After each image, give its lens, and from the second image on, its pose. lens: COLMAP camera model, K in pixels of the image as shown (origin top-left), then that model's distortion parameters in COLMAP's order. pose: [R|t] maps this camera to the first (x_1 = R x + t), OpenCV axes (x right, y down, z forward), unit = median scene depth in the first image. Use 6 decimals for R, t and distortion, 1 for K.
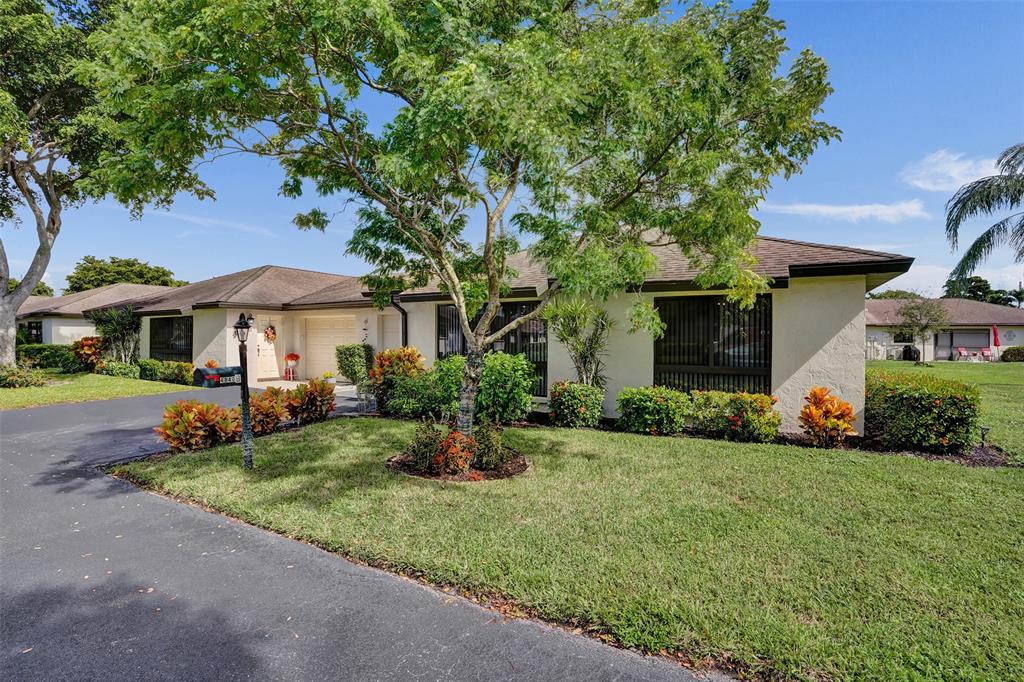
lens RADIAL K [[491.8, 0, 447.4], [0, 491.8, 345.9], [0, 0, 1]] dist [-0.048808, 0.021957]
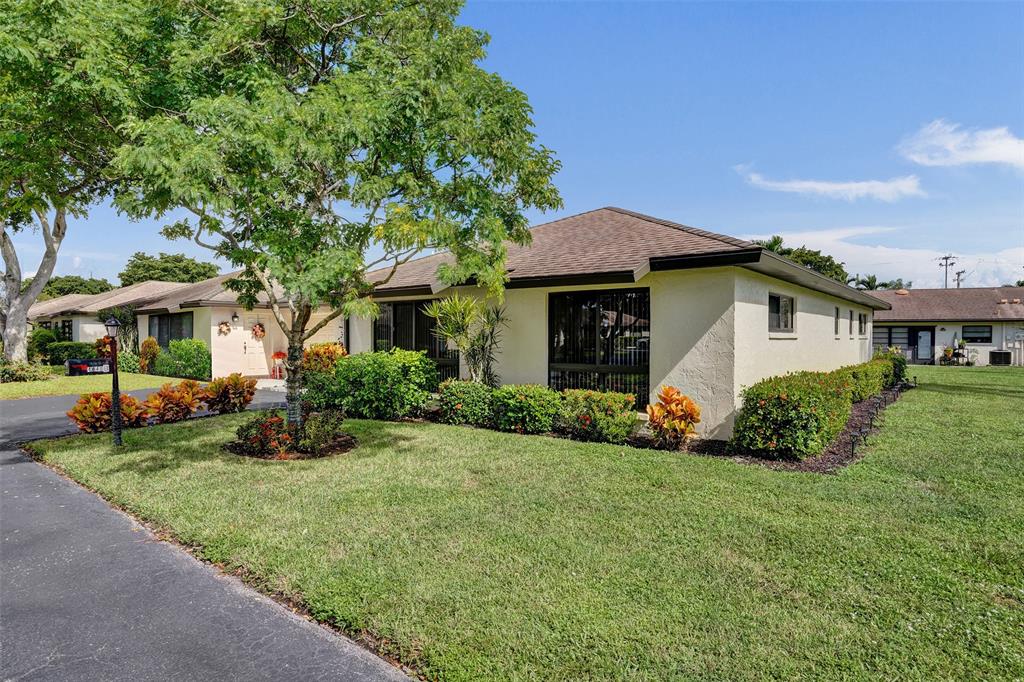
lens RADIAL K [[597.4, 0, 507.8], [0, 597.4, 346.5], [0, 0, 1]] dist [-0.059995, 0.000744]
pose [[0.989527, 0.003284, -0.144307, 0.410829], [-0.003585, 0.999992, -0.001828, 0.007550], [0.144300, 0.002326, 0.989531, -0.140486]]
